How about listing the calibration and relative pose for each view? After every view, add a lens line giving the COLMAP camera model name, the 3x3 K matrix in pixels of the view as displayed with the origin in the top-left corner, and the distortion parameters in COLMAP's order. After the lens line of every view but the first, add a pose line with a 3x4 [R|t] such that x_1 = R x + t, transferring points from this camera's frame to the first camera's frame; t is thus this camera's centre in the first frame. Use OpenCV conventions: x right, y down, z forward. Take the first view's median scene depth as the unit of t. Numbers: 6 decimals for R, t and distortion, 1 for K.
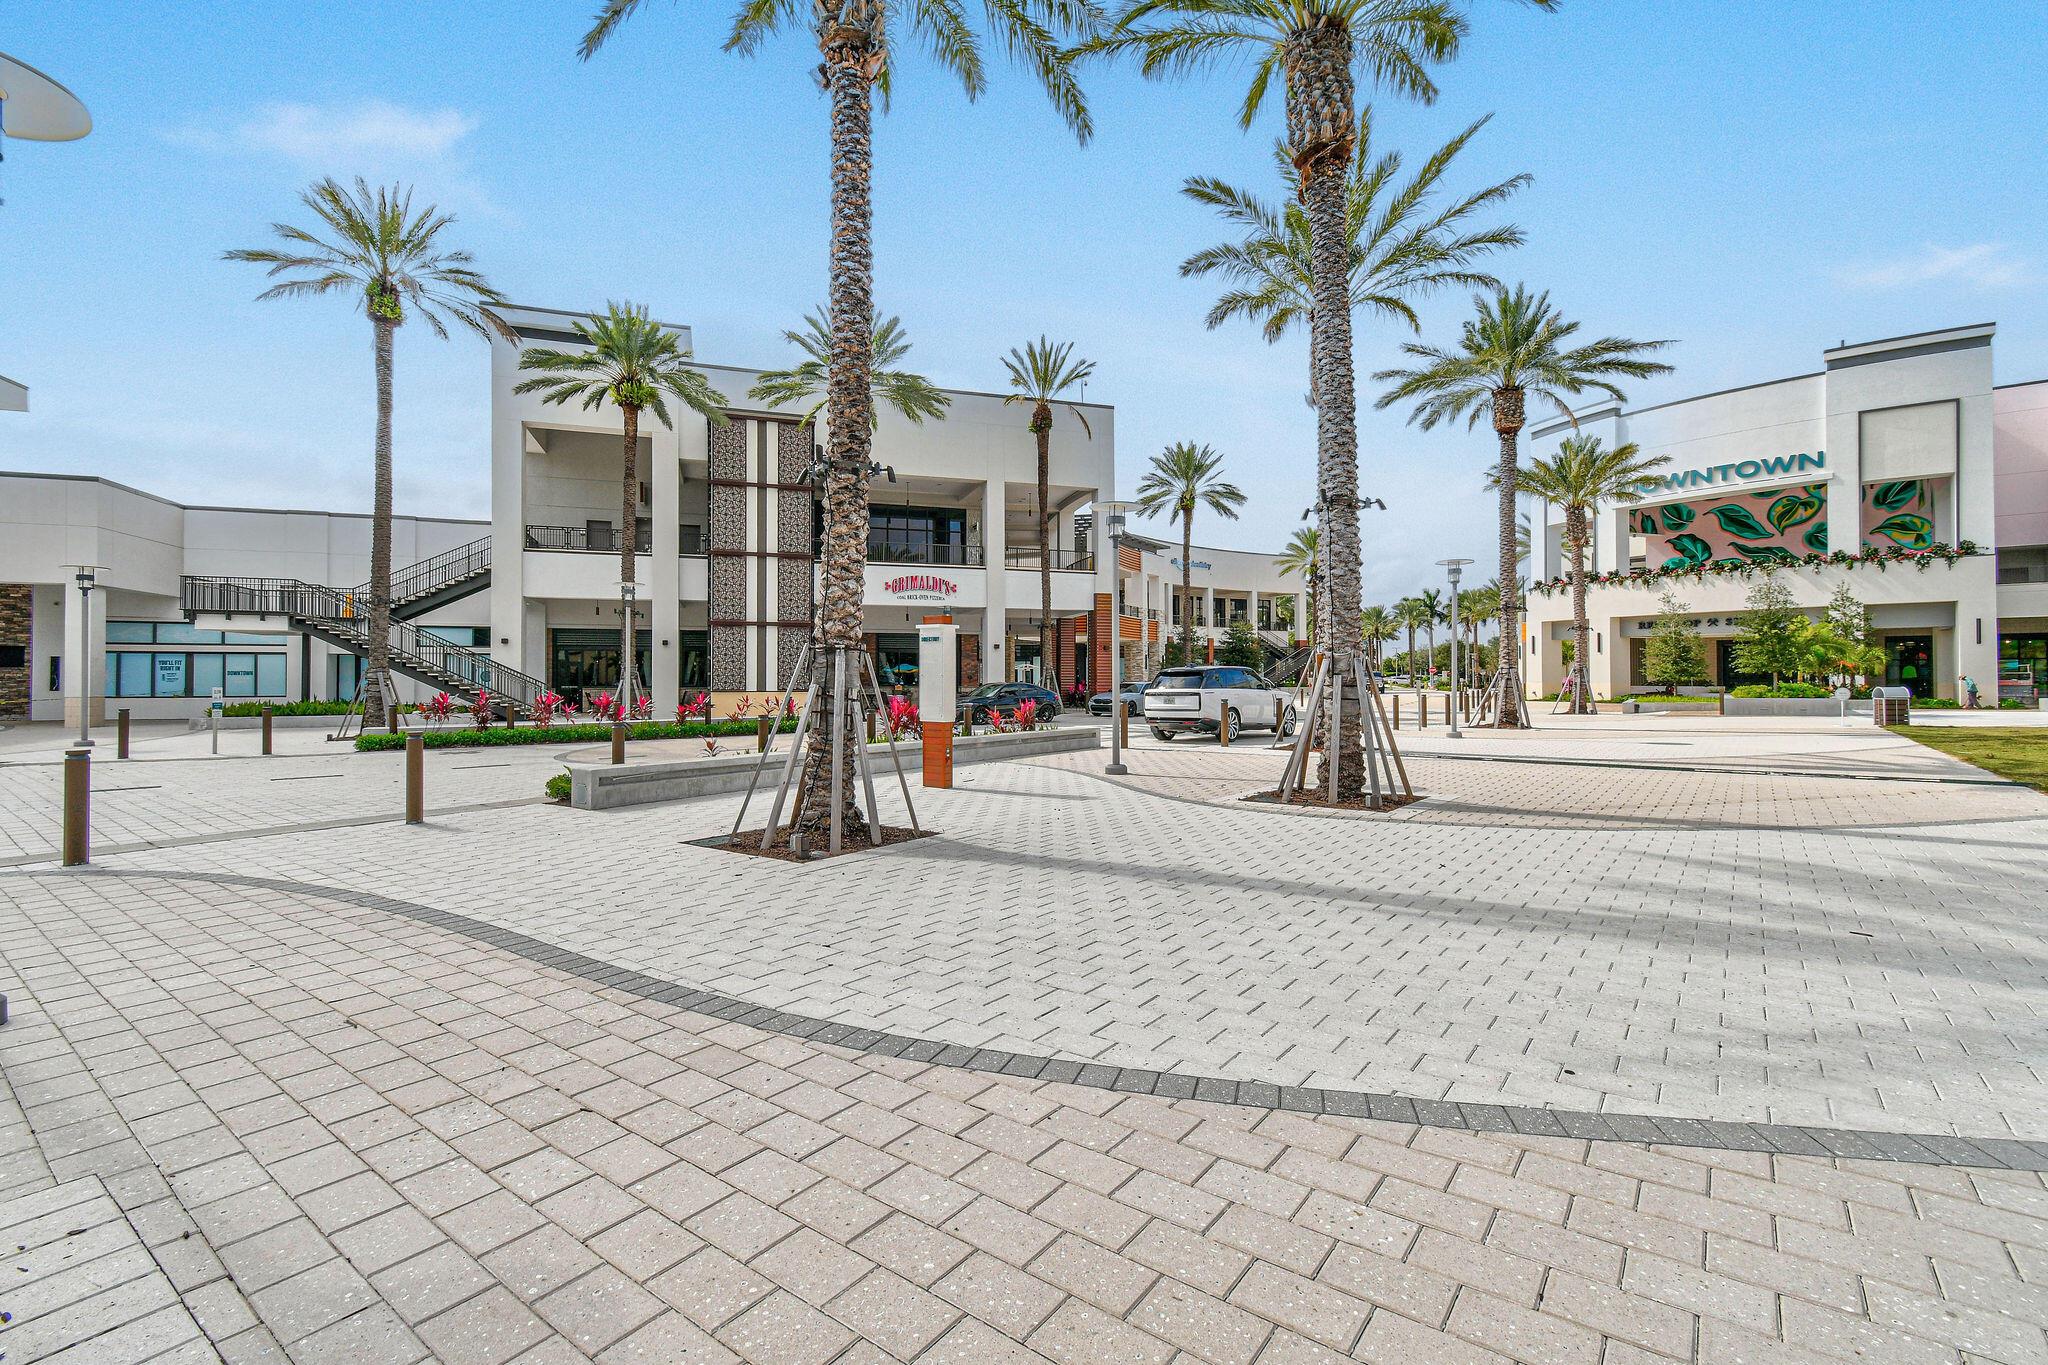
lens RADIAL K [[910.5, 0, 1023.4], [0, 910.5, 682.0], [0, 0, 1]] dist [0.002997, 0.000352]
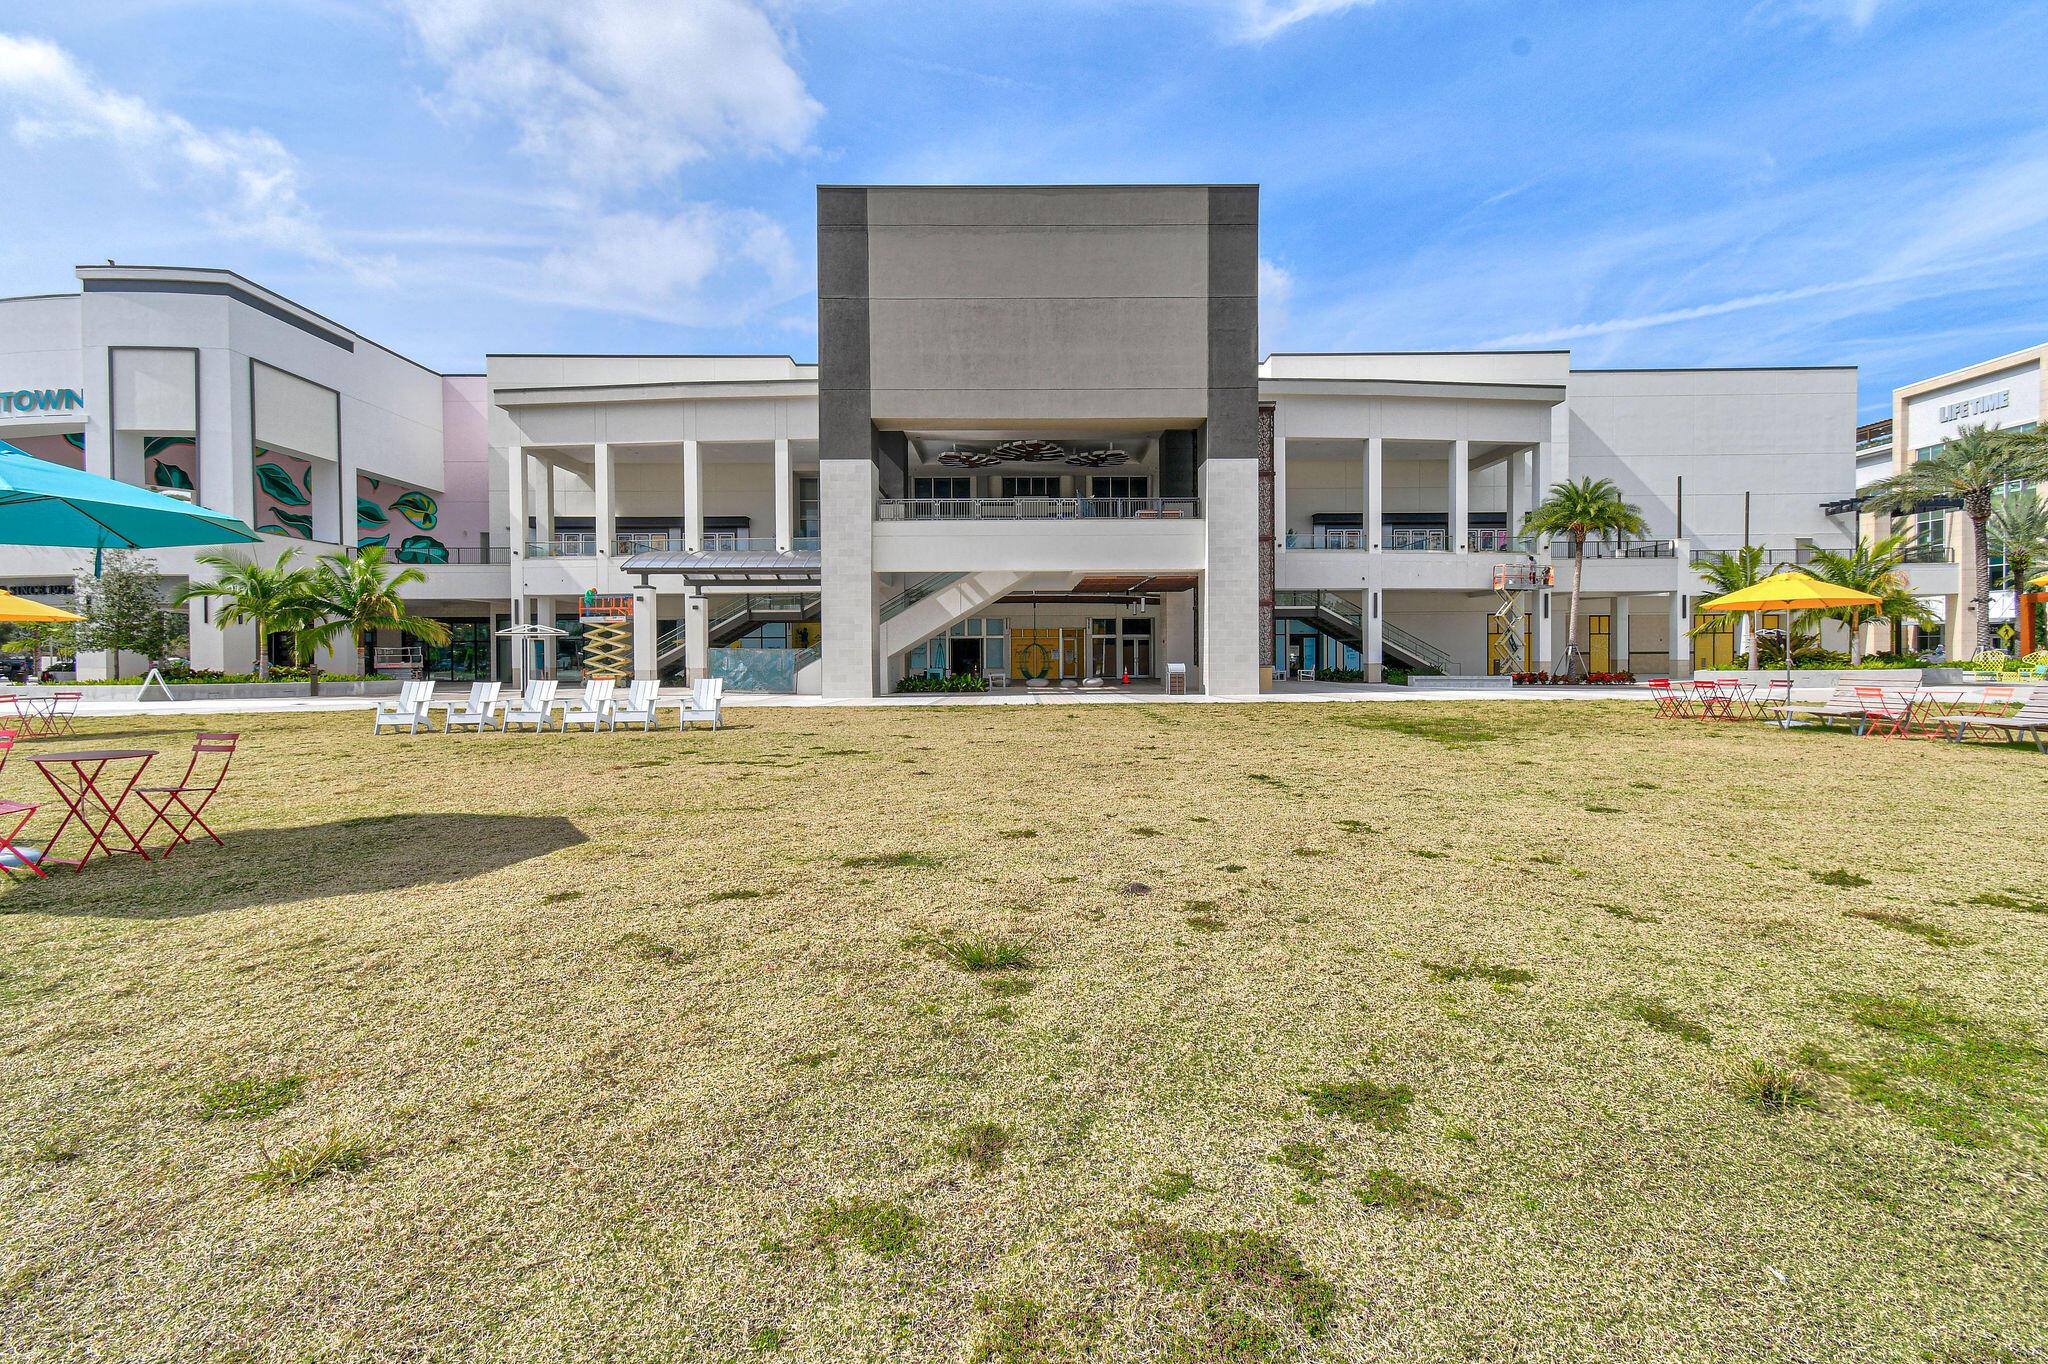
lens RADIAL K [[910.5, 0, 1025.4], [0, 910.5, 677.7], [0, 0, 1]] dist [0.002997, 0.000352]
pose [[0.792784, -0.007291, 0.609459, 1.052773], [-0.003101, 0.999867, 0.015995, -0.005335], [-0.609495, -0.014570, 0.792656, -0.190893]]
